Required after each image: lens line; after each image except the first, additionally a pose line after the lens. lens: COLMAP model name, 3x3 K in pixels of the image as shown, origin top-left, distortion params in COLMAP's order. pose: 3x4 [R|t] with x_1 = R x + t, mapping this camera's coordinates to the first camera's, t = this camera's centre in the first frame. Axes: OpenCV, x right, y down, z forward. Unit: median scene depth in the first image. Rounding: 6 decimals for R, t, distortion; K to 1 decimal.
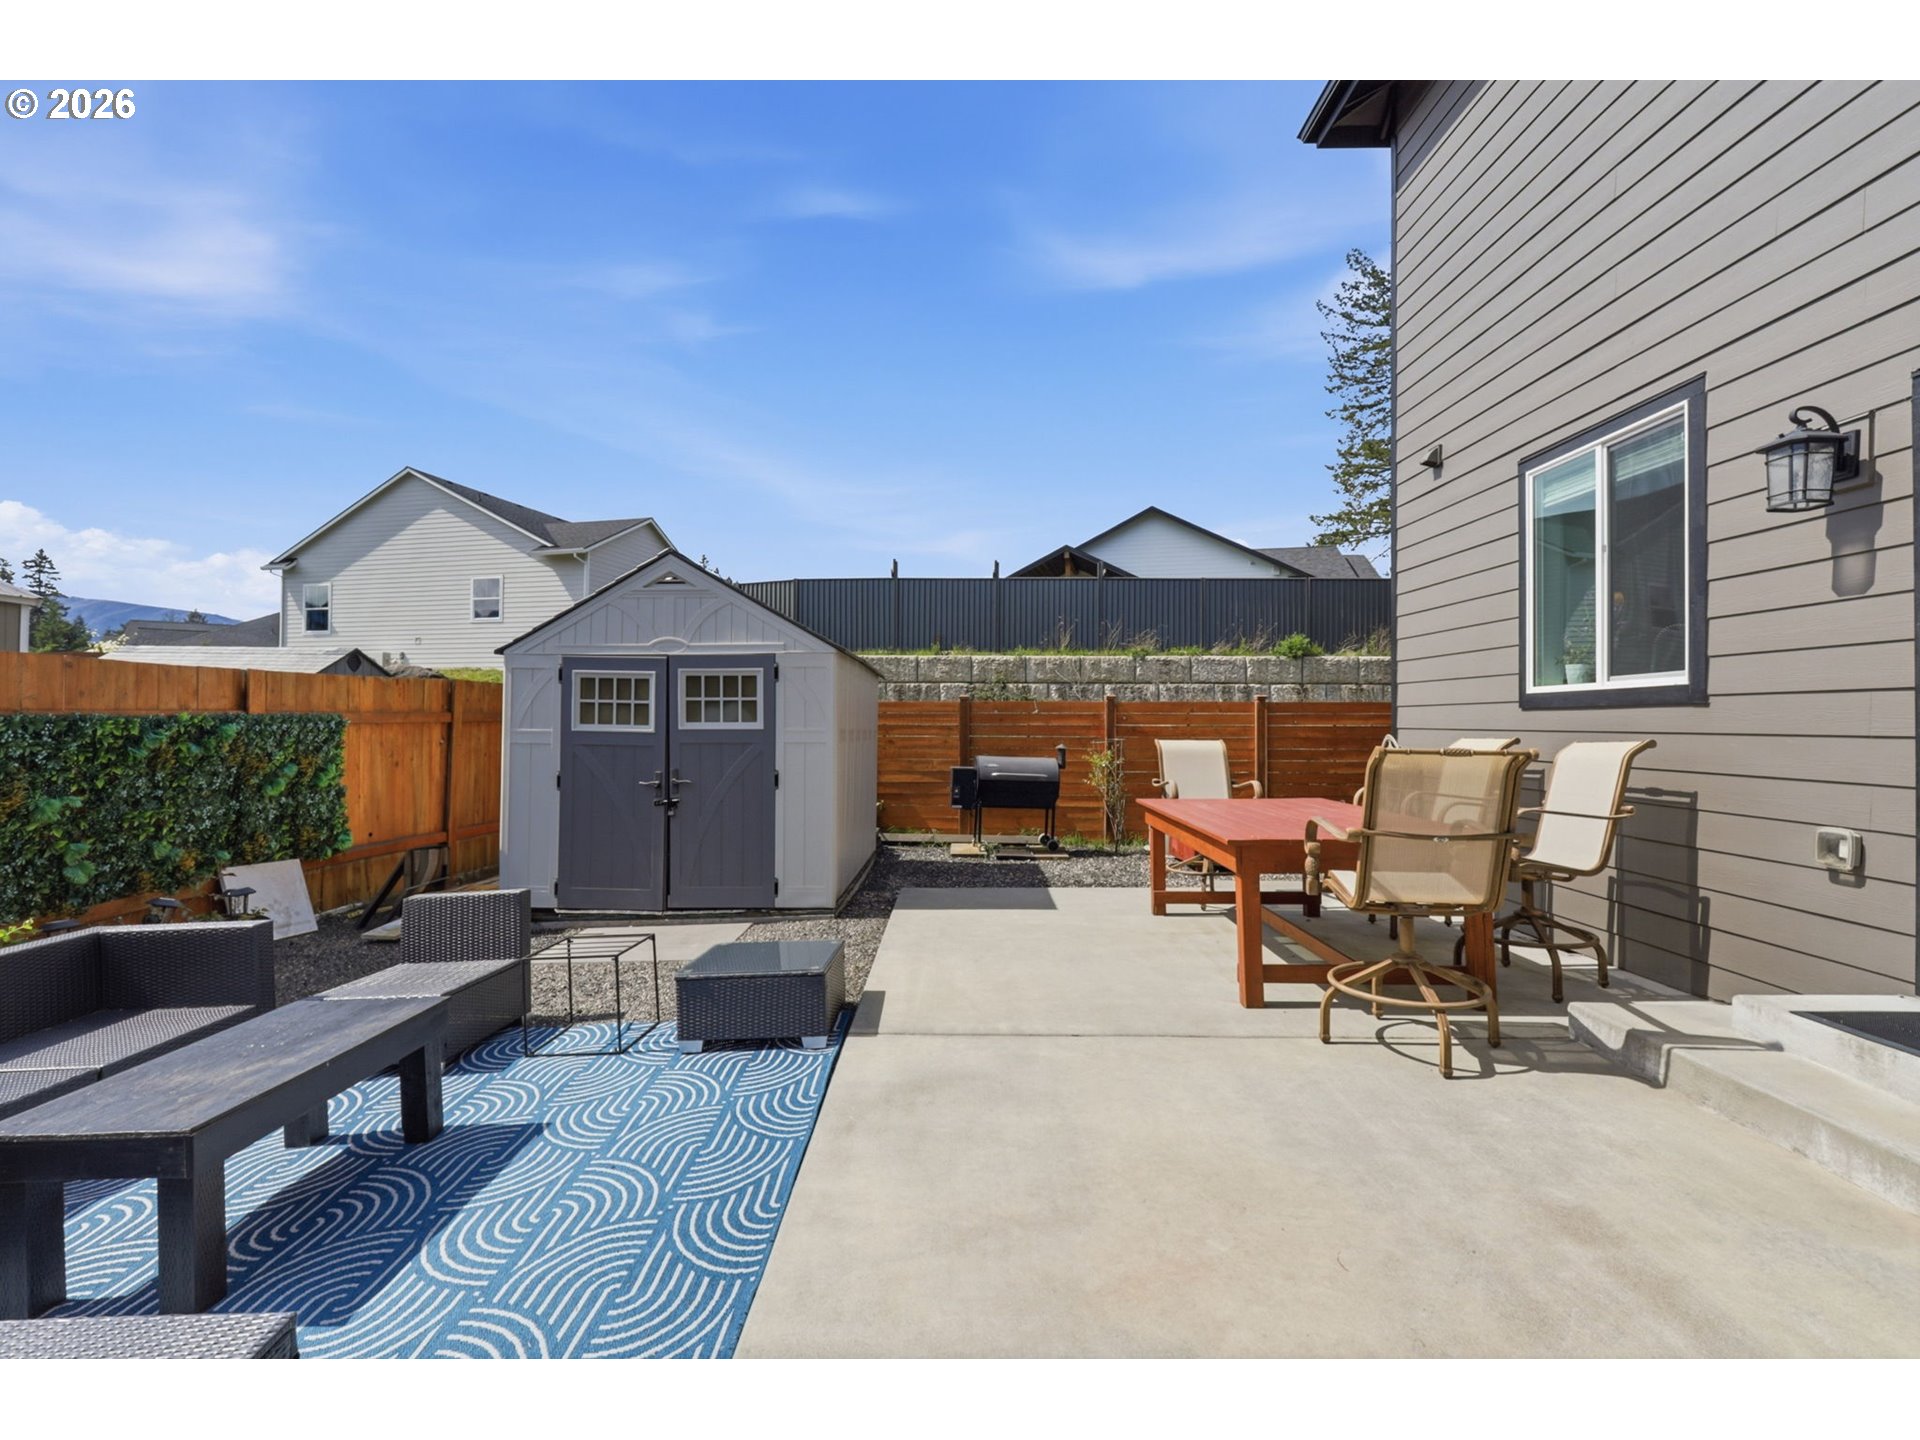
lens RADIAL K [[890.2, 0, 957.2], [0, 890.2, 712.1], [0, 0, 1]] dist [-0.001083, -0.000261]
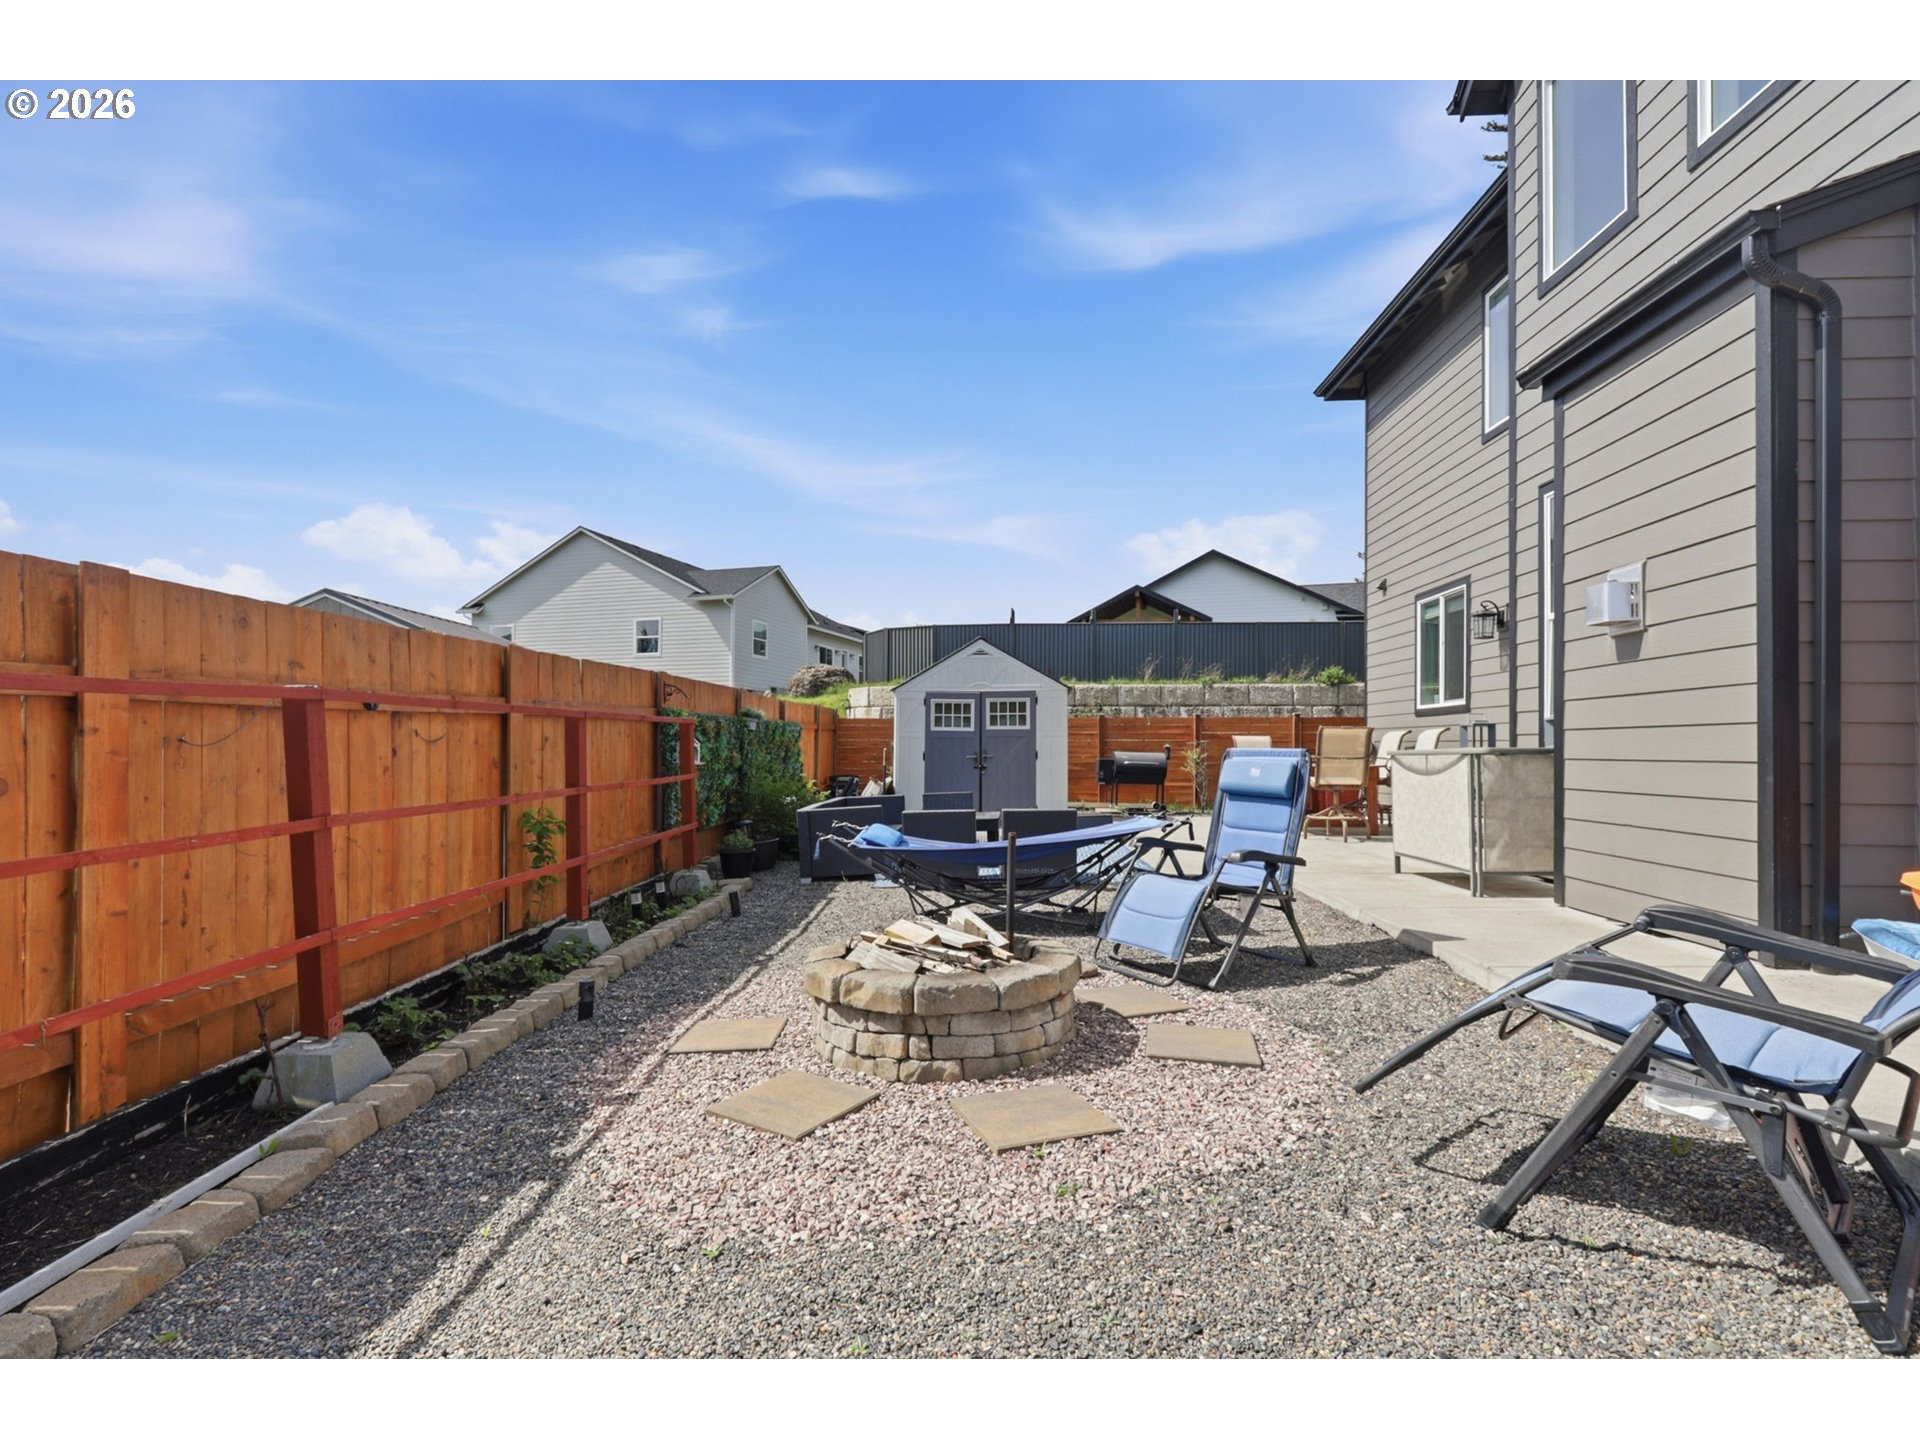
lens RADIAL K [[897.5, 0, 963.1], [0, 897.5, 743.9], [0, 0, 1]] dist [0.000556, 0.000049]
pose [[0.998810, -0.002026, -0.048723, -0.095571], [0.002436, 0.999962, 0.008345, 0.012199], [0.048704, -0.008454, 0.998777, -0.345921]]
